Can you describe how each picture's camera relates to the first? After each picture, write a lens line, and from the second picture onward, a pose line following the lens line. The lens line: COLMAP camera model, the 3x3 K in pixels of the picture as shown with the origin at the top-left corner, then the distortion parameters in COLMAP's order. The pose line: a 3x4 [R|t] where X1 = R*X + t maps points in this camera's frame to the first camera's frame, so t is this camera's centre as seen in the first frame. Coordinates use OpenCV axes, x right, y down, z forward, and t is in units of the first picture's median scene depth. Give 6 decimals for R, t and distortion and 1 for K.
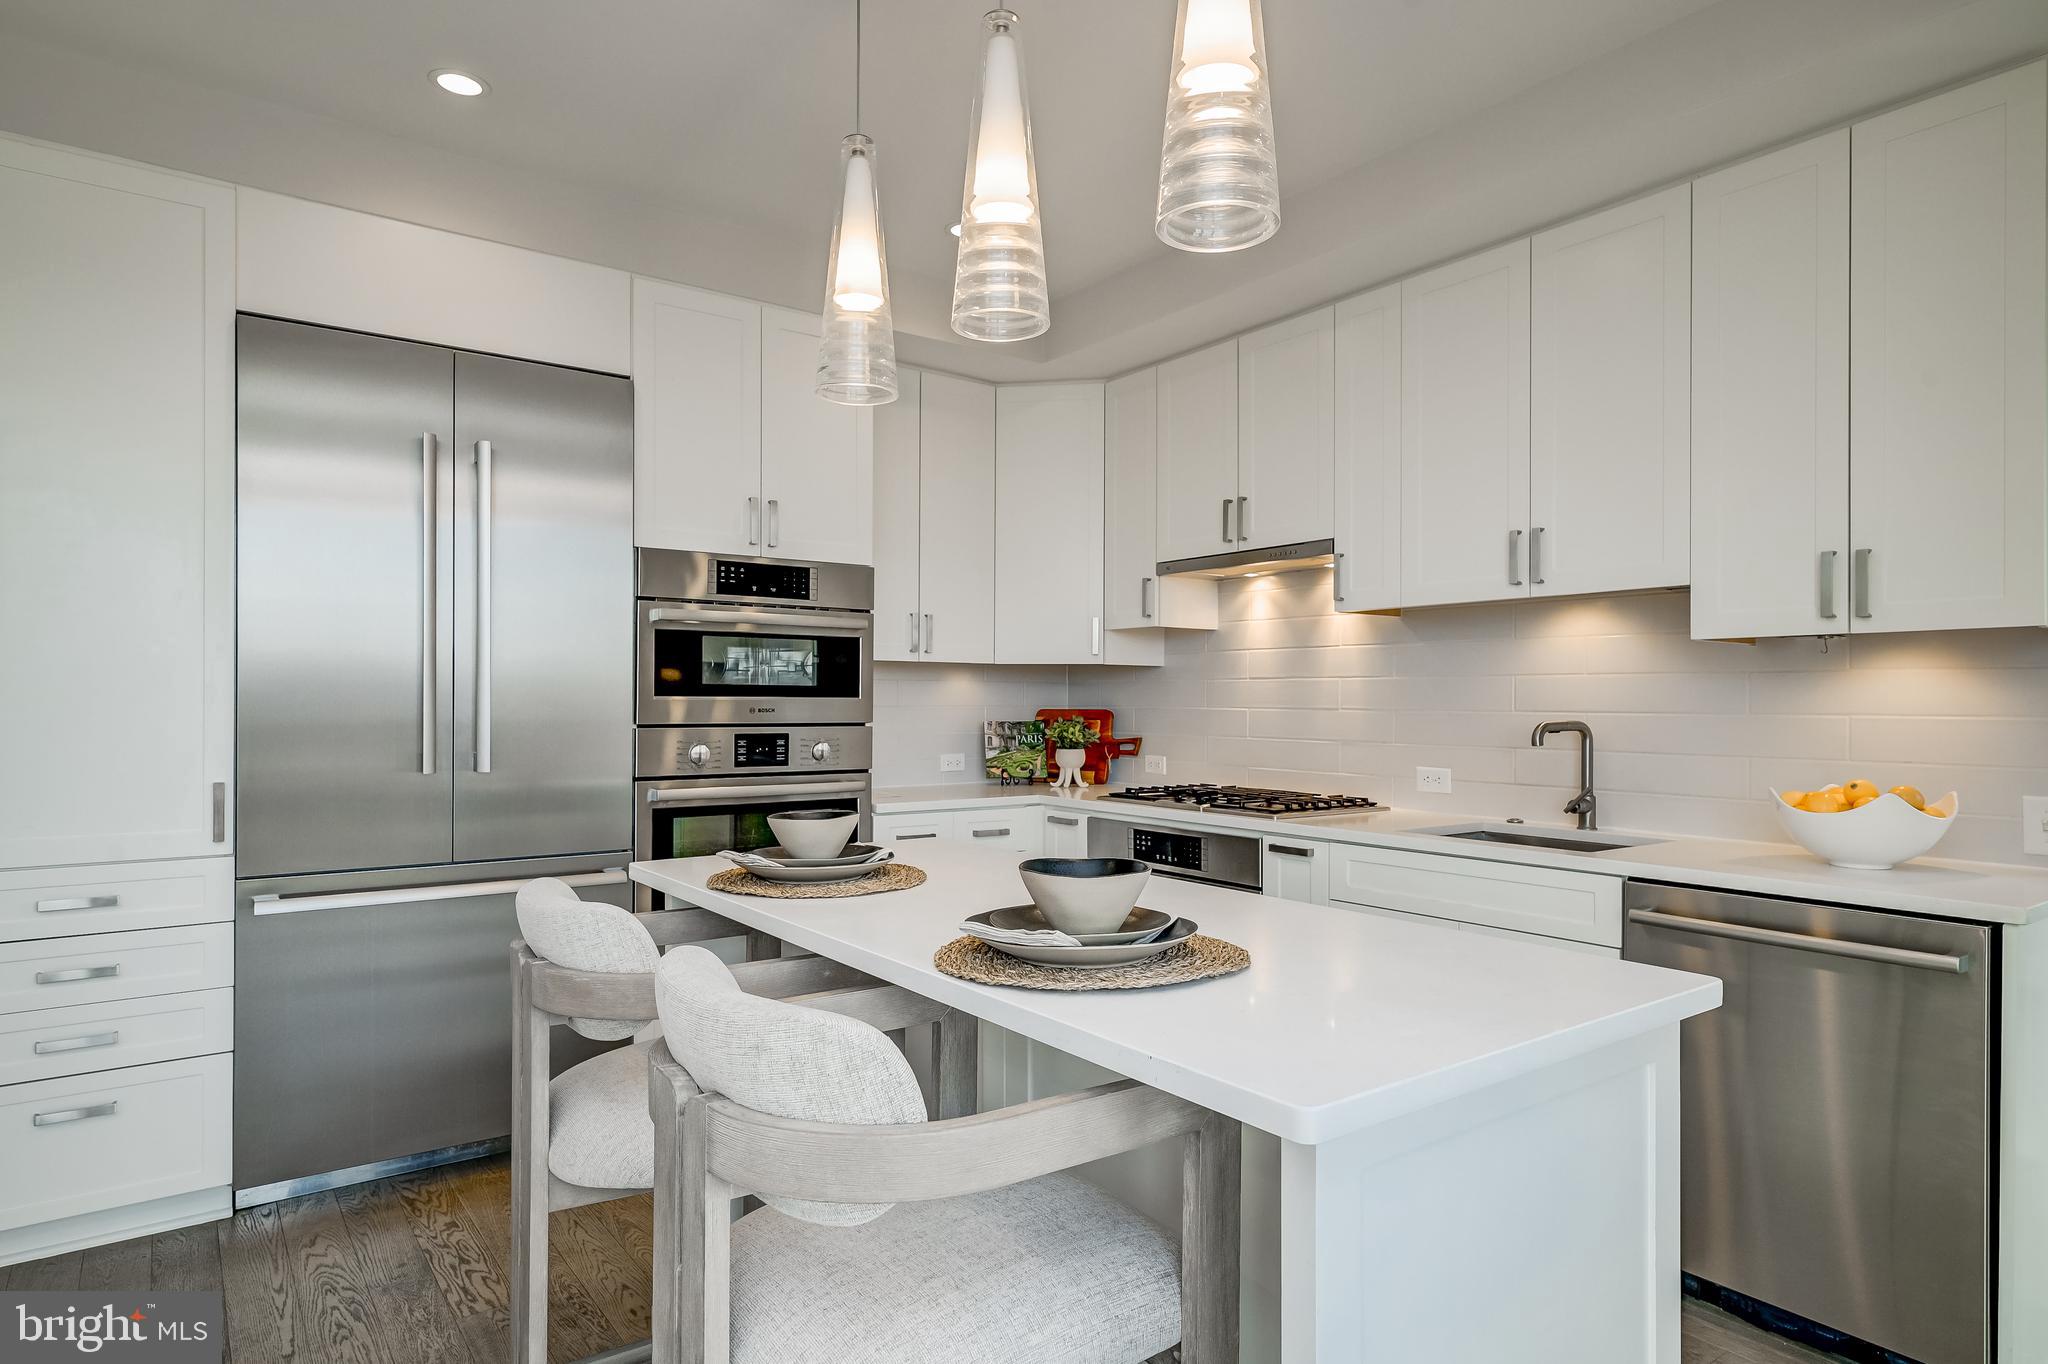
lens RADIAL K [[1164.0, 0, 1024.0], [0, 1164.0, 682.0], [0, 0, 1]] dist [0.008424, 0.001318]
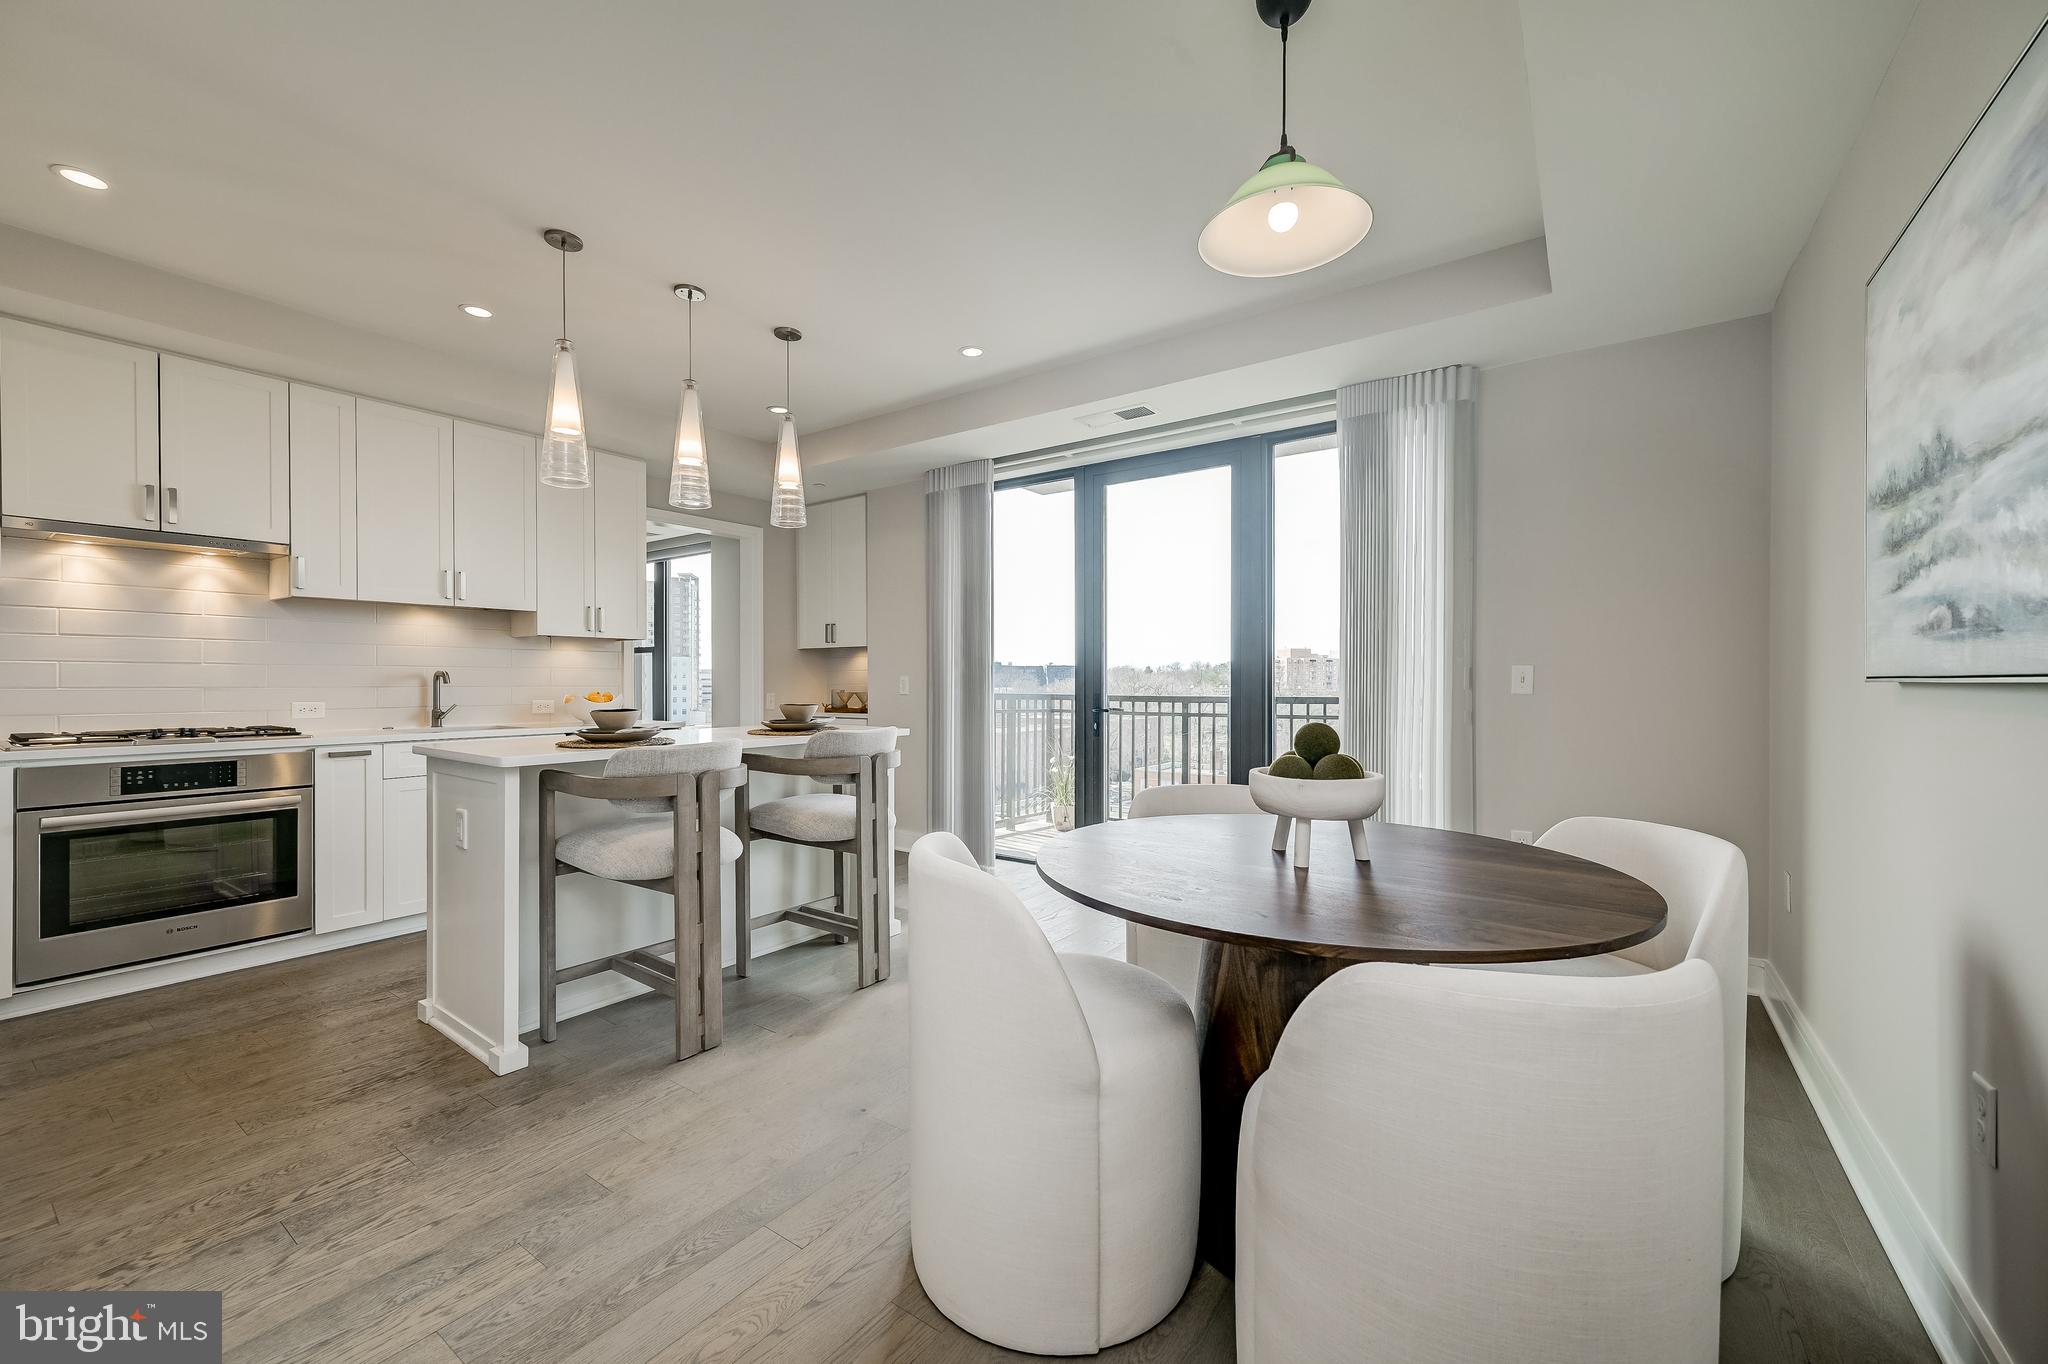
lens RADIAL K [[814.2, 0, 1013.7], [0, 814.2, 681.7], [0, 0, 1]] dist [0.001809, 0.000302]
pose [[-0.312671, -0.006338, 0.949840, -0.945175], [-0.015629, 0.999877, 0.001528, 0.029605], [-0.949733, -0.014367, -0.312731, 0.447492]]
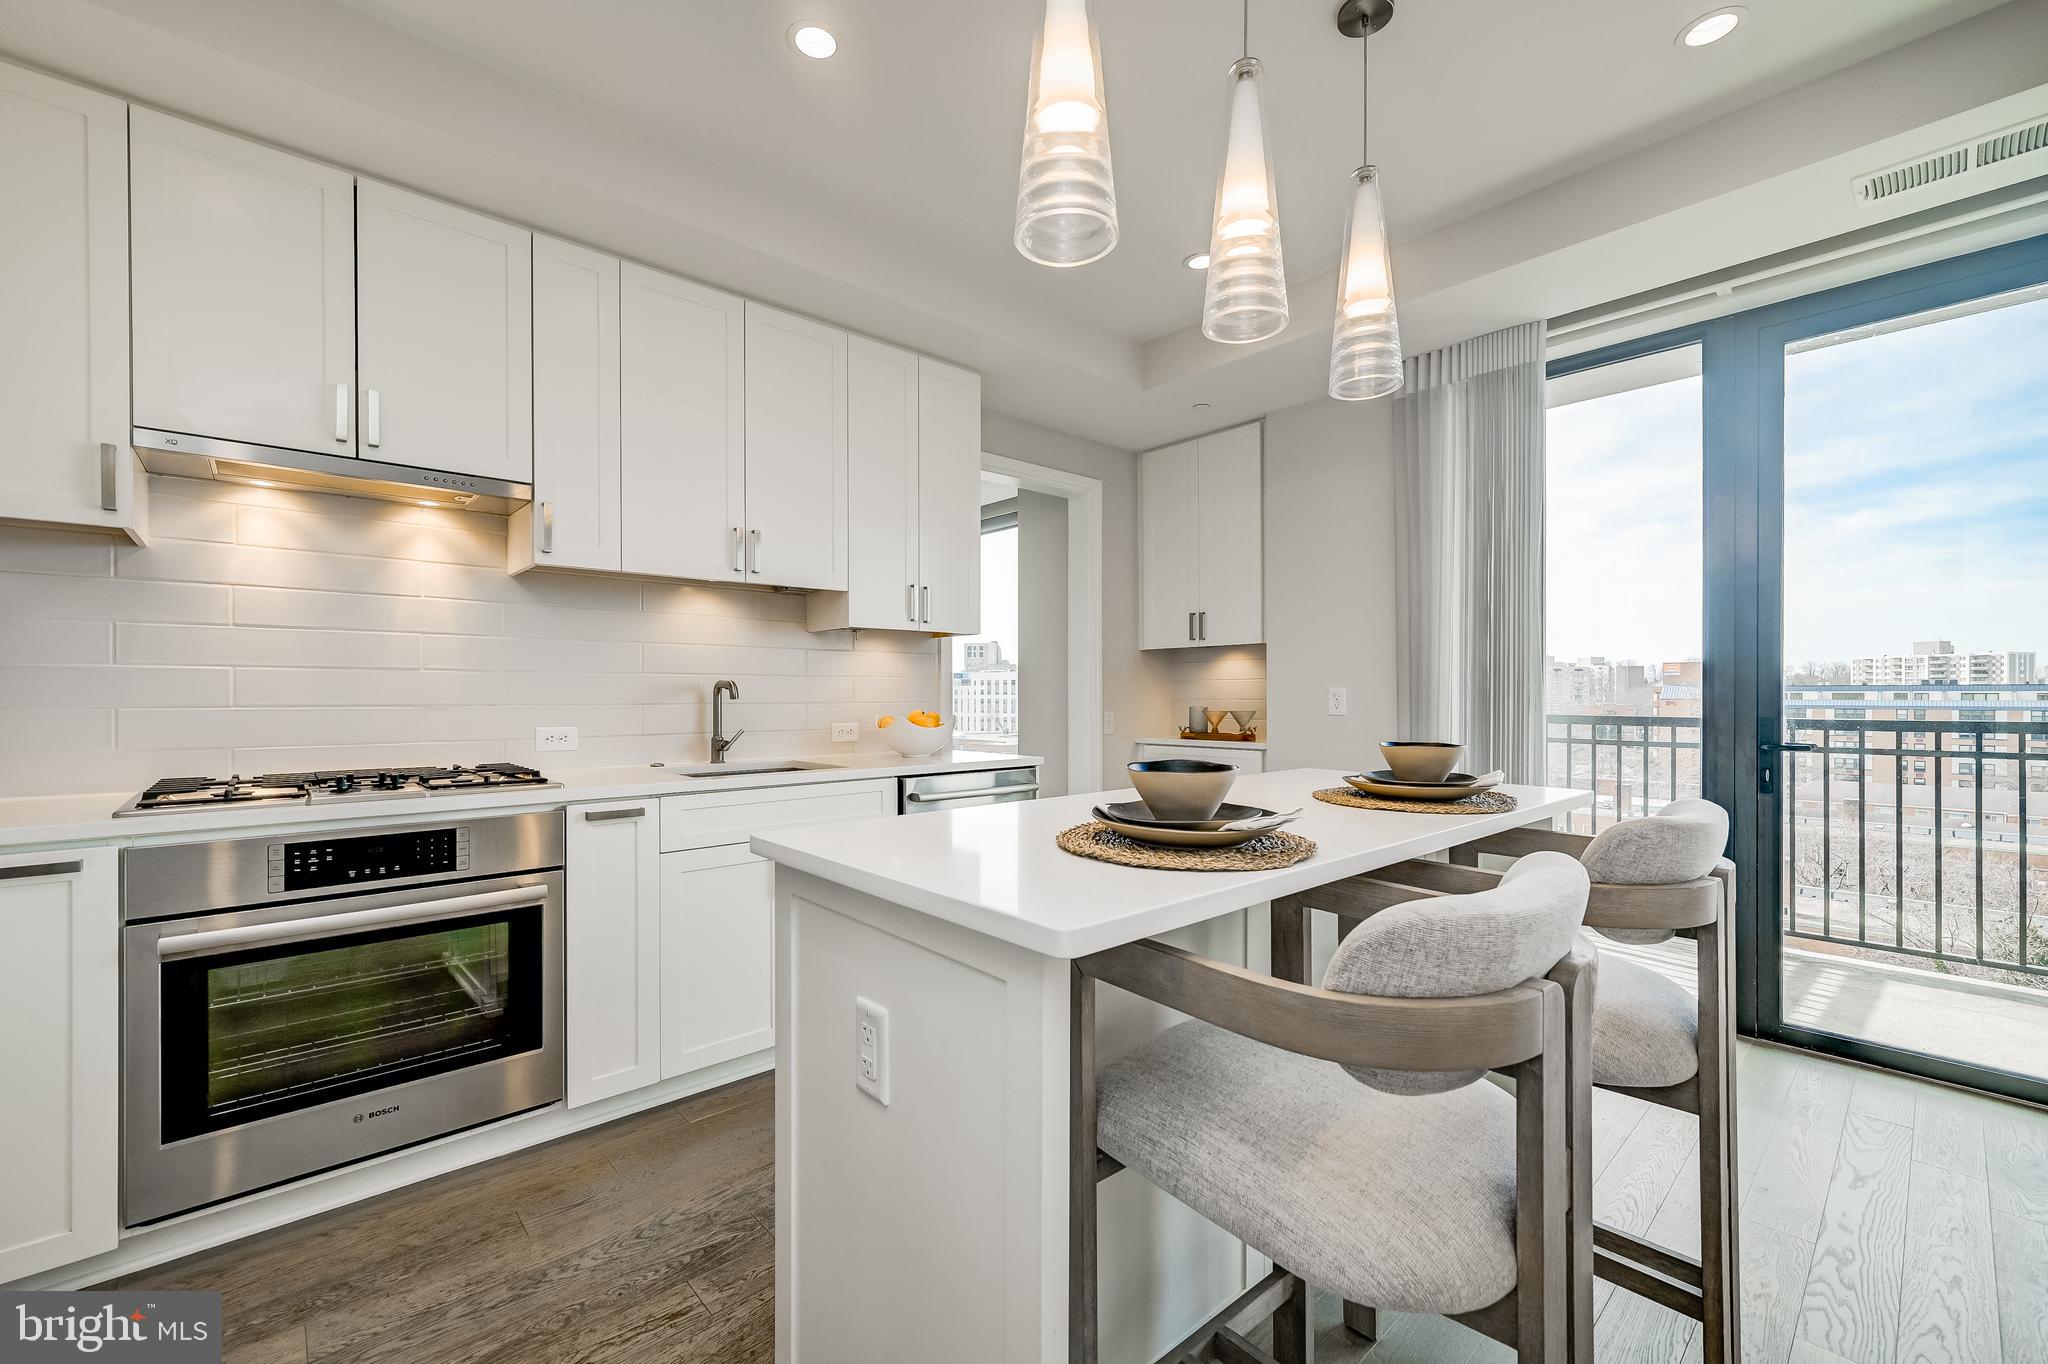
lens RADIAL K [[845.9, 0, 1013.4], [0, 845.9, 691.2], [0, 0, 1]] dist [-0.002050, -0.000212]
pose [[-0.102095, -0.002872, 0.994770, -0.431507], [-0.014222, 0.999898, 0.001427, 0.034117], [-0.994673, -0.014002, -0.102126, 0.663817]]
